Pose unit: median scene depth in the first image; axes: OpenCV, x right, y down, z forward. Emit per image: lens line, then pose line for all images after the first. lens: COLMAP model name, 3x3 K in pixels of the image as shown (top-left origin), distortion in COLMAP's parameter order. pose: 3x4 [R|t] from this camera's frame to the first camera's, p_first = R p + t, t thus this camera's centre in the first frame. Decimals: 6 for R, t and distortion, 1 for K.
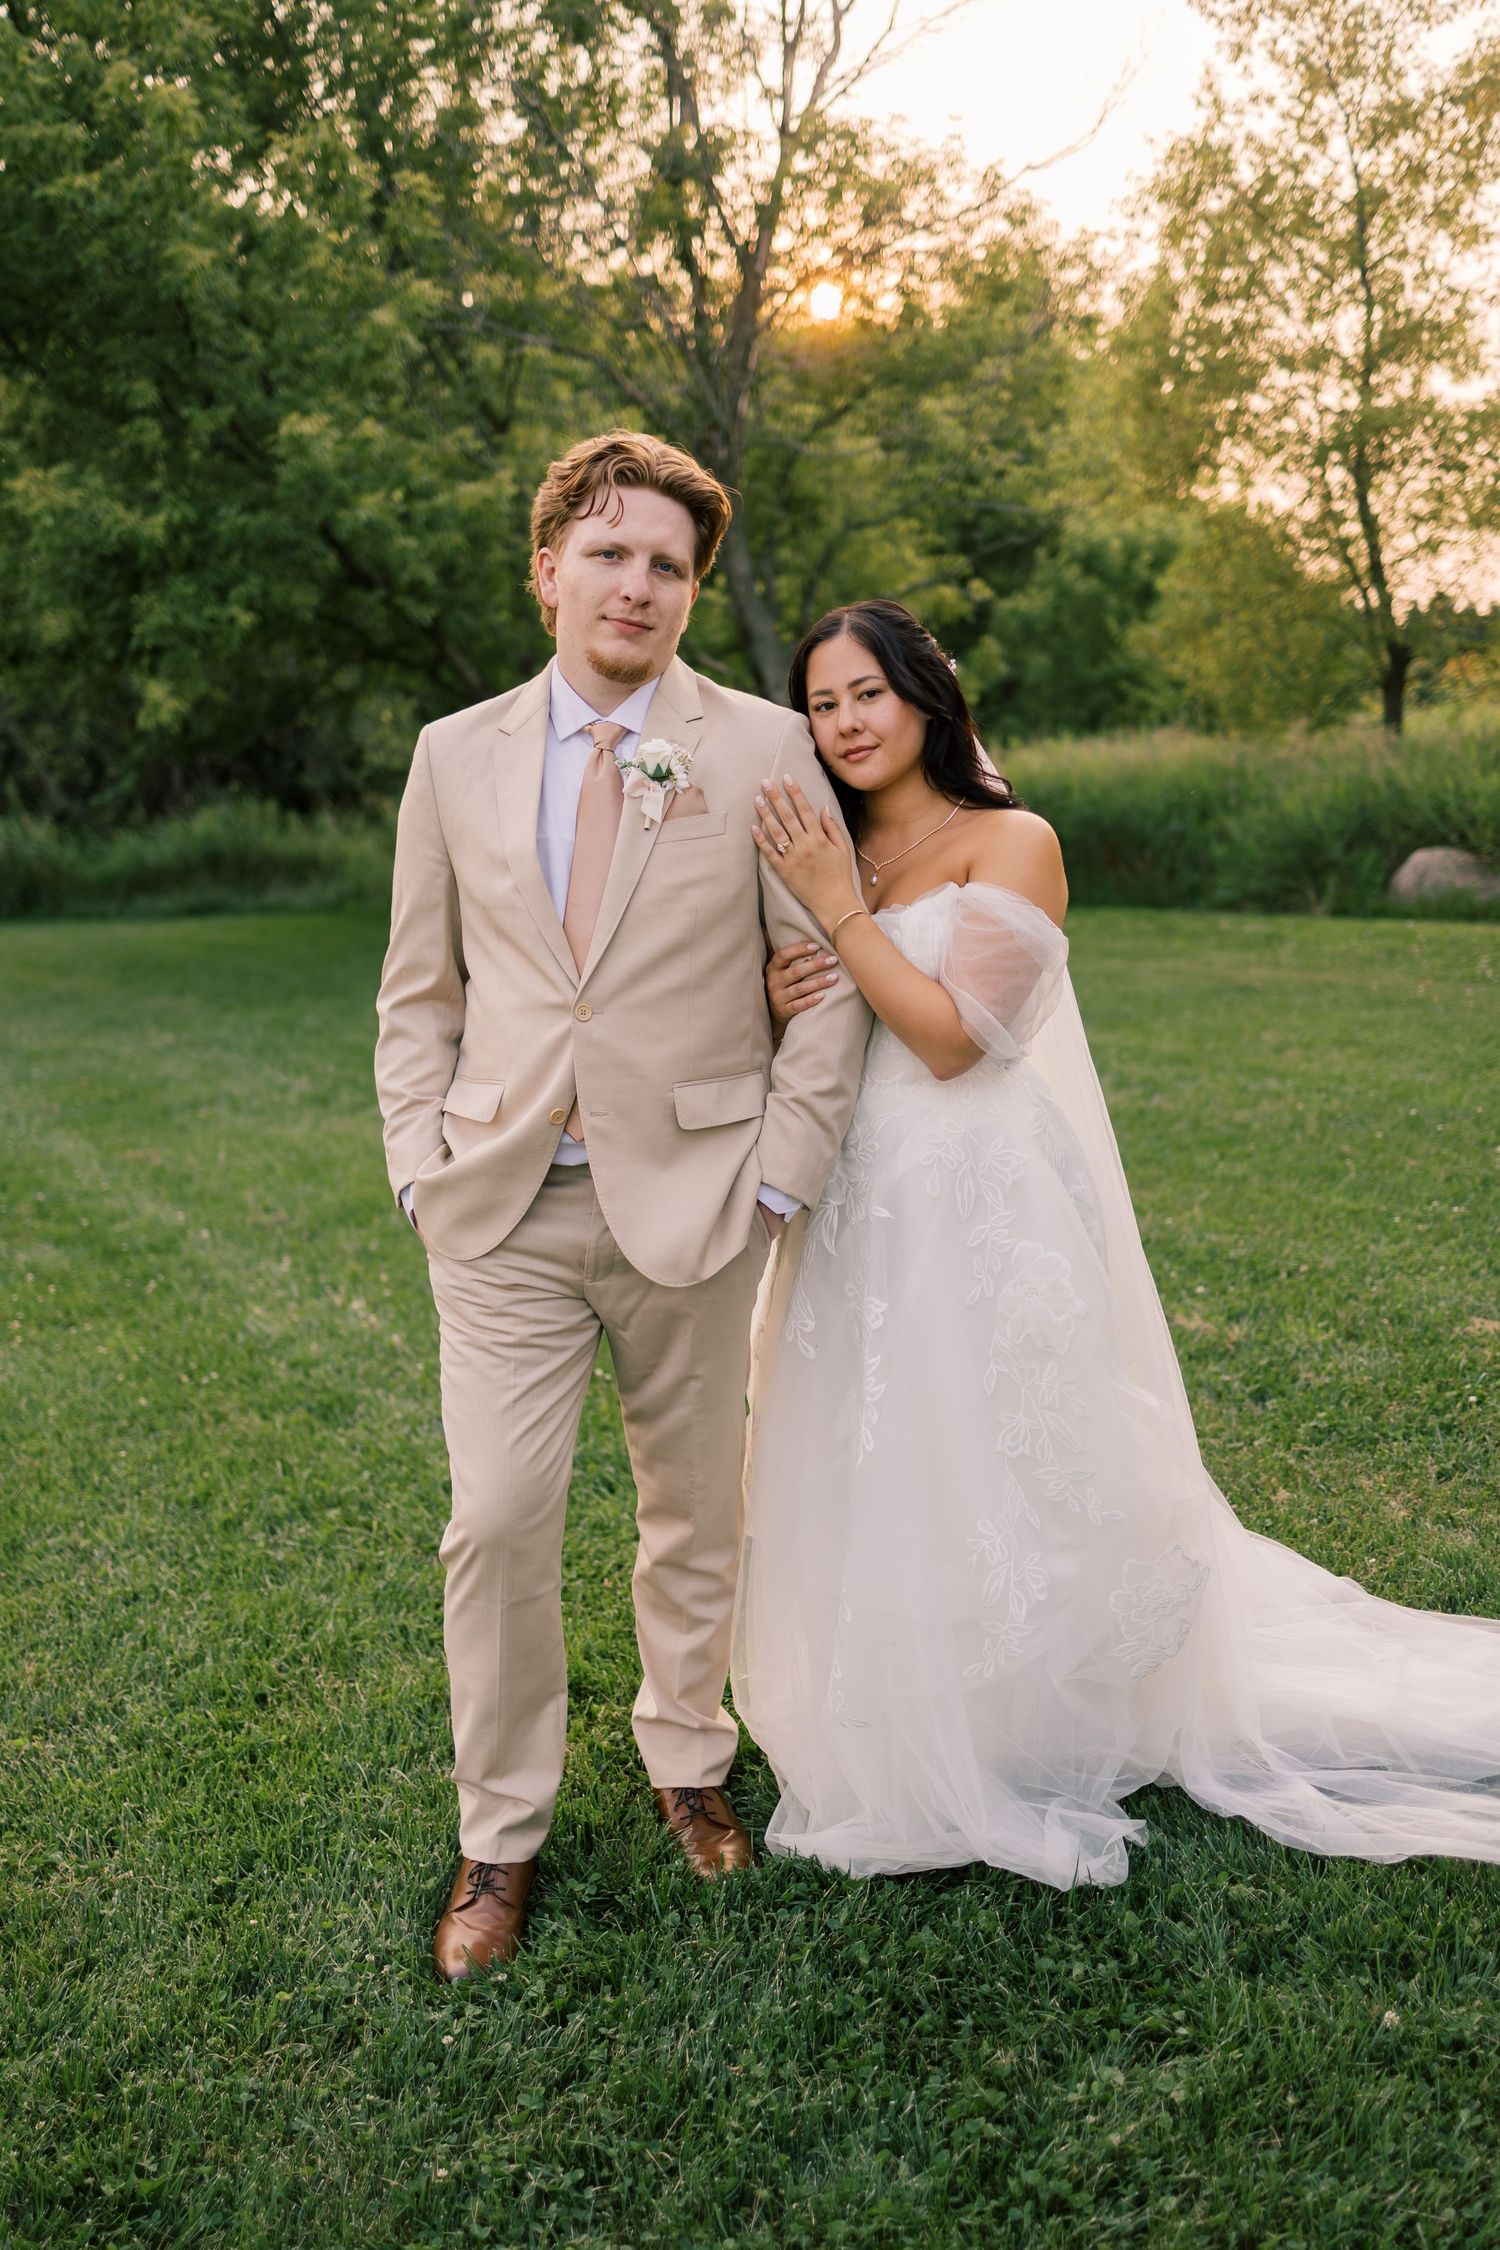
lens RADIAL K [[2138.9, 0, 750.0], [0, 2138.9, 1125.0], [0, 0, 1]] dist [0.044487, -0.022479]
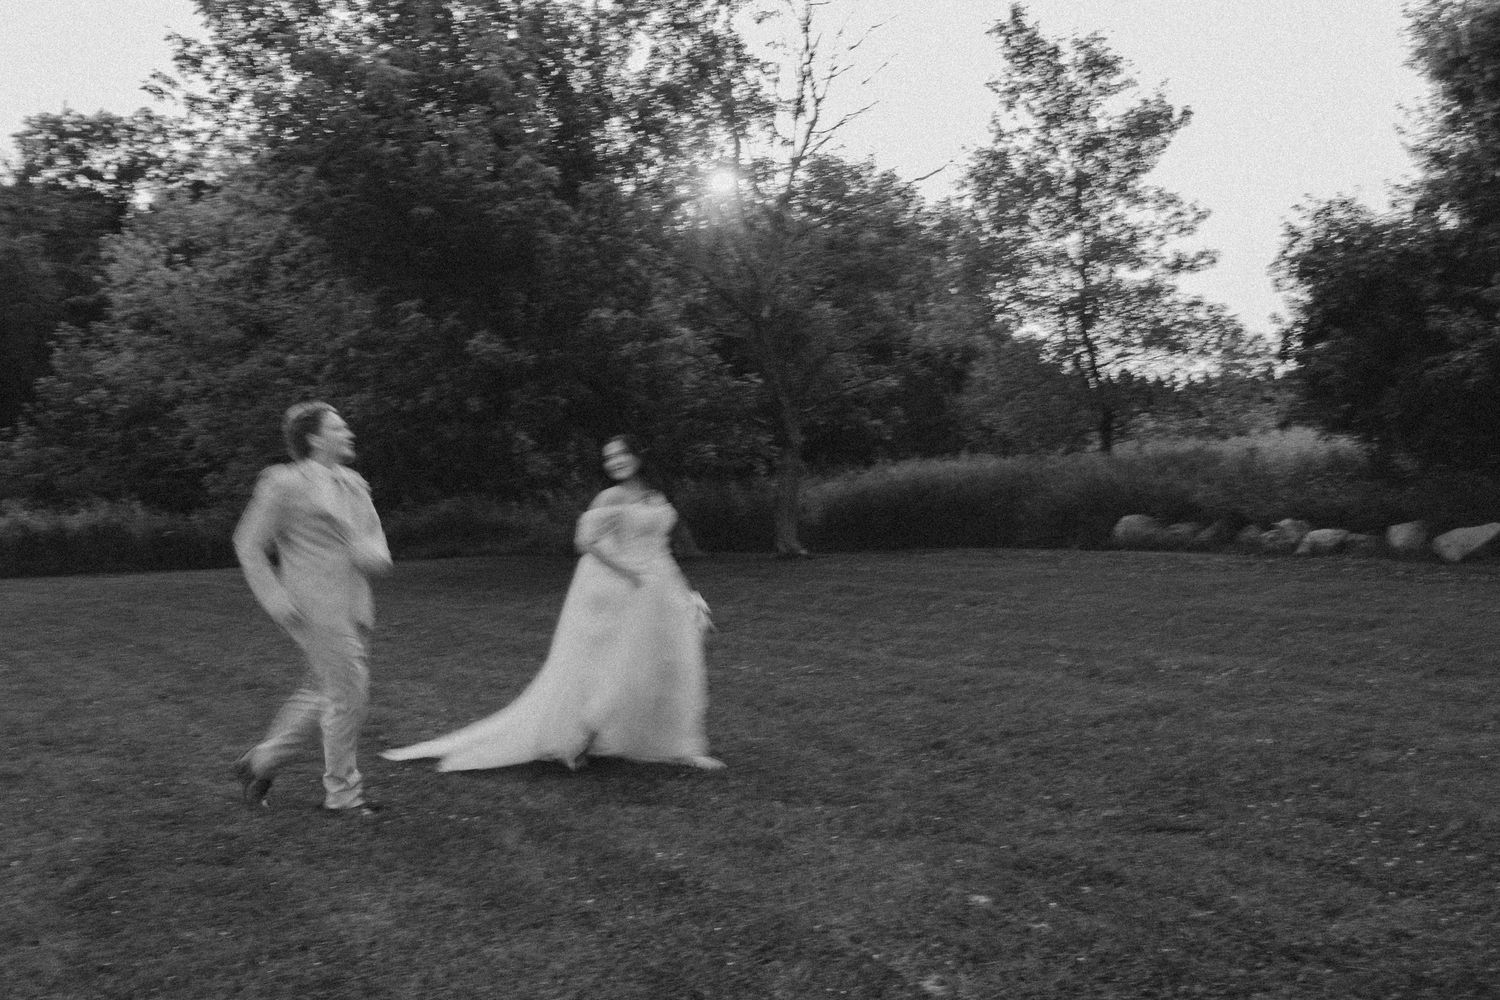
lens RADIAL K [[1426.0, 0, 750.0], [0, 1426.0, 500.0], [0, 0, 1]] dist [0.044487, -0.022479]
pose [[0.998987, -0.002058, 0.044949, -0.061225], [0.008789, 0.988636, -0.150072, 0.035713], [-0.044129, 0.150315, 0.987653, -0.187371]]
